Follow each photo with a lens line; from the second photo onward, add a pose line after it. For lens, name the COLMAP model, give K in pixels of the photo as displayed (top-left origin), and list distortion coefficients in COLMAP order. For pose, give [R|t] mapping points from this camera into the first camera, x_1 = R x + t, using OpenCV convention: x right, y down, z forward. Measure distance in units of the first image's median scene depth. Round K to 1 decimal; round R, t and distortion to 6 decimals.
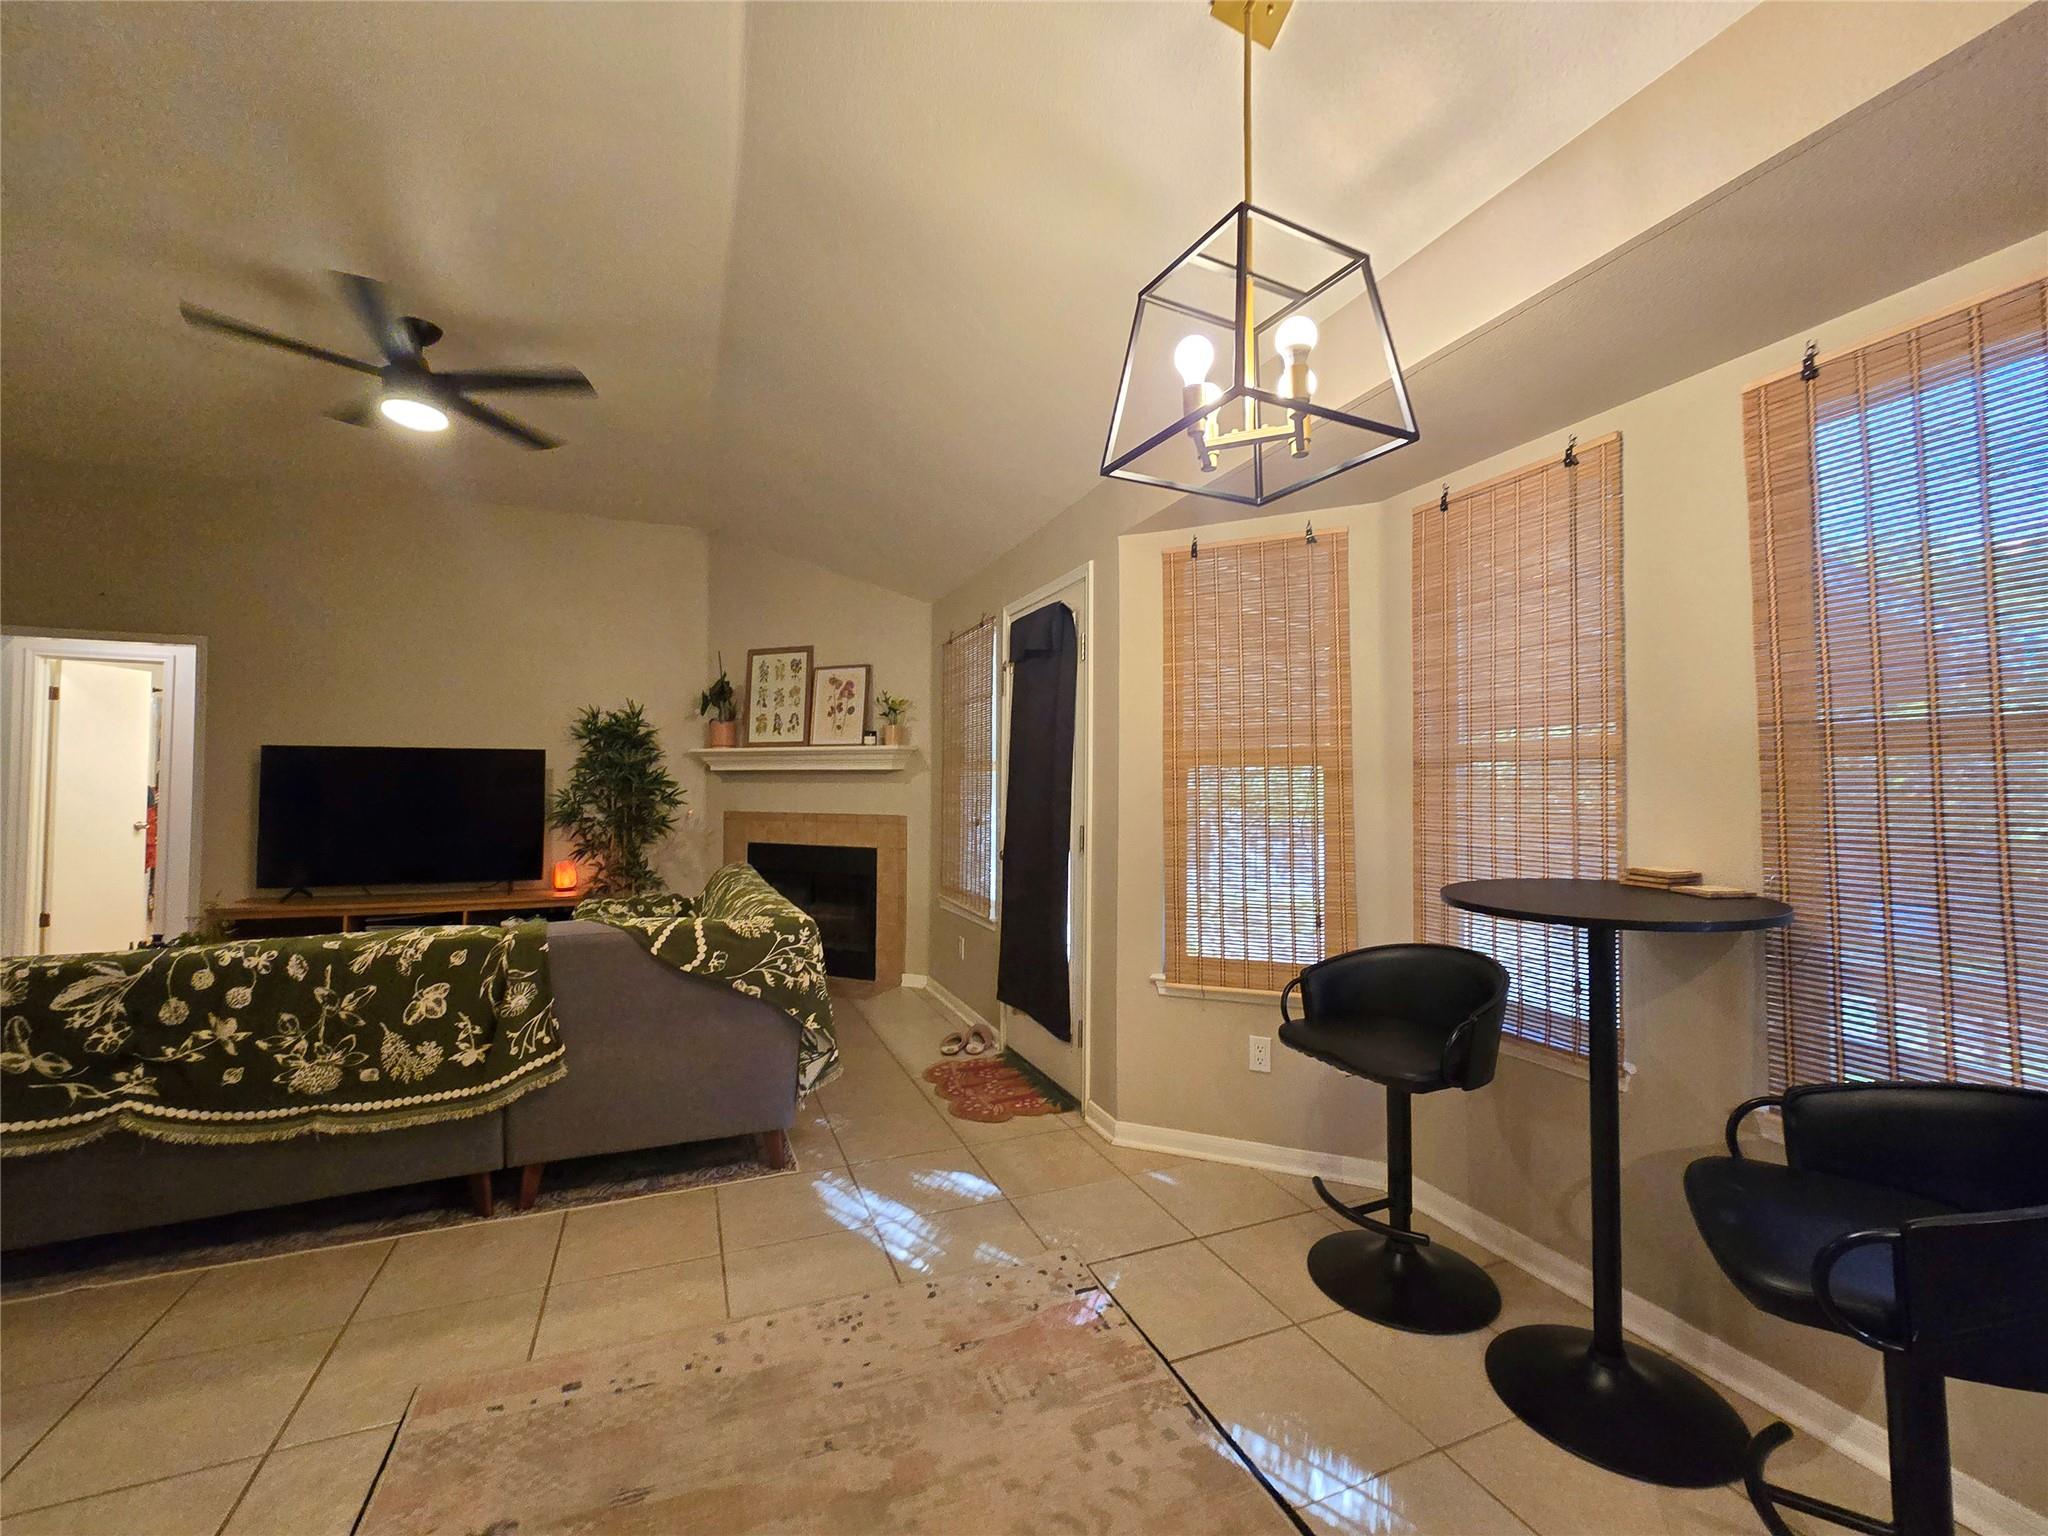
lens RADIAL K [[836.7, 0, 1023.9], [0, 836.7, 770.0], [0, 0, 1]] dist [-0.011575, 0.003725]
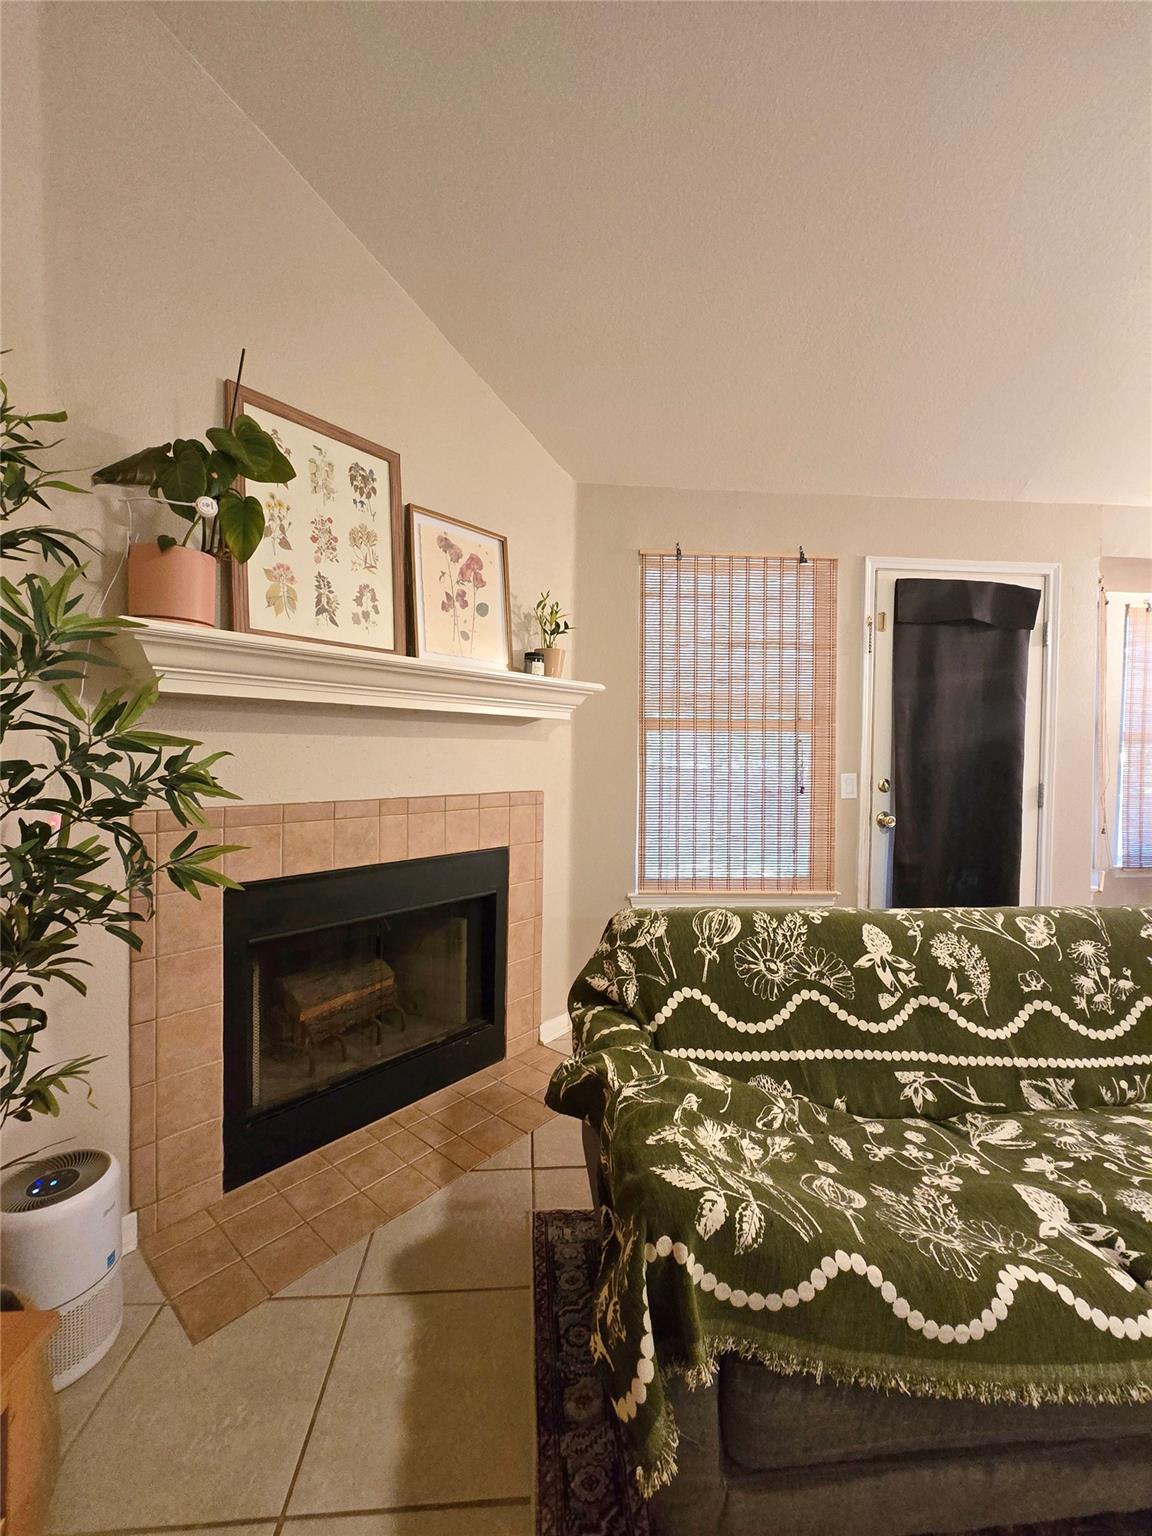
lens RADIAL K [[627.5, 0, 573.7], [0, 627.5, 769.5], [0, 0, 1]] dist [-0.011575, 0.003725]
pose [[0.311378, -0.030666, 0.949791, -0.579982], [-0.035215, 0.998420, 0.043781, 0.015137], [-0.949633, -0.047079, 0.309806, 0.791221]]
